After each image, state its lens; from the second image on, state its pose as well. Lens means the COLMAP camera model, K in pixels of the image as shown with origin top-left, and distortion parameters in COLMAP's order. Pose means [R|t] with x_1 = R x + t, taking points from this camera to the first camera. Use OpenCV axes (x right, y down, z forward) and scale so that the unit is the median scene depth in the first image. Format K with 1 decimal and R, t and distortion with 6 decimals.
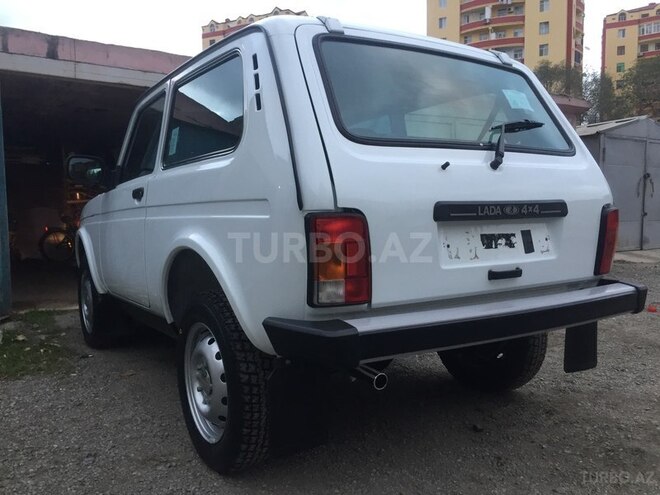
lens RADIAL K [[567.8, 0, 330.0], [0, 567.8, 247.5], [0, 0, 1]] dist [0.056359, -0.094385]
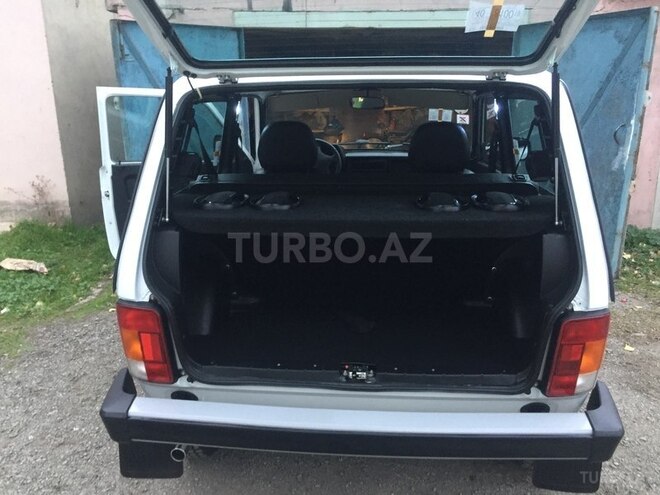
lens RADIAL K [[567.8, 0, 330.0], [0, 567.8, 247.5], [0, 0, 1]] dist [0.056359, -0.094385]
pose [[0.789488, 0.167024, -0.590603, 0.754140], [-0.037270, 0.973531, 0.225497, -0.345042], [0.612634, -0.156015, 0.774815, 0.320600]]
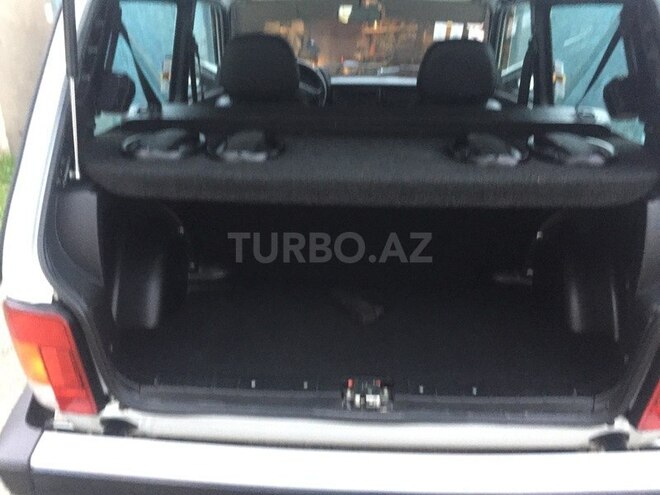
lens RADIAL K [[572.4, 0, 331.2], [0, 572.4, 235.0], [0, 0, 1]] dist [0.090728, -0.157538]
pose [[0.817734, 0.220168, -0.531824, 0.557057], [-0.048654, 0.947087, 0.317269, -0.318395], [0.573536, -0.233566, 0.785177, 0.533332]]
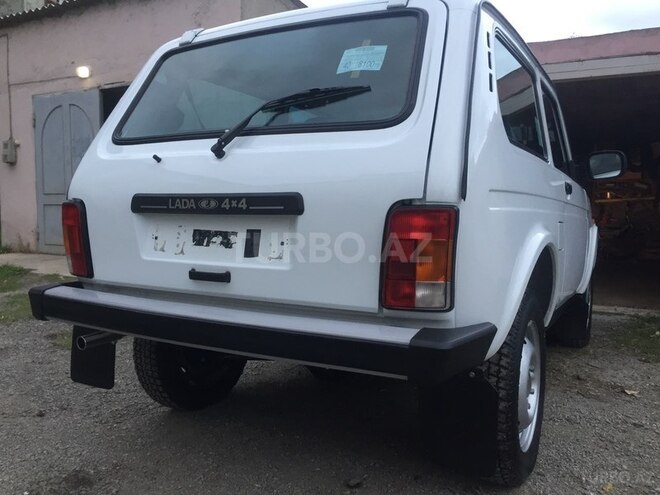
lens RADIAL K [[567.8, 0, 330.0], [0, 567.8, 247.5], [0, 0, 1]] dist [0.056359, -0.094385]
pose [[0.457675, 0.077314, -0.885752, 1.155165], [-0.078196, 0.995852, 0.046519, -0.052577], [0.885674, 0.047971, 0.461822, 0.745459]]
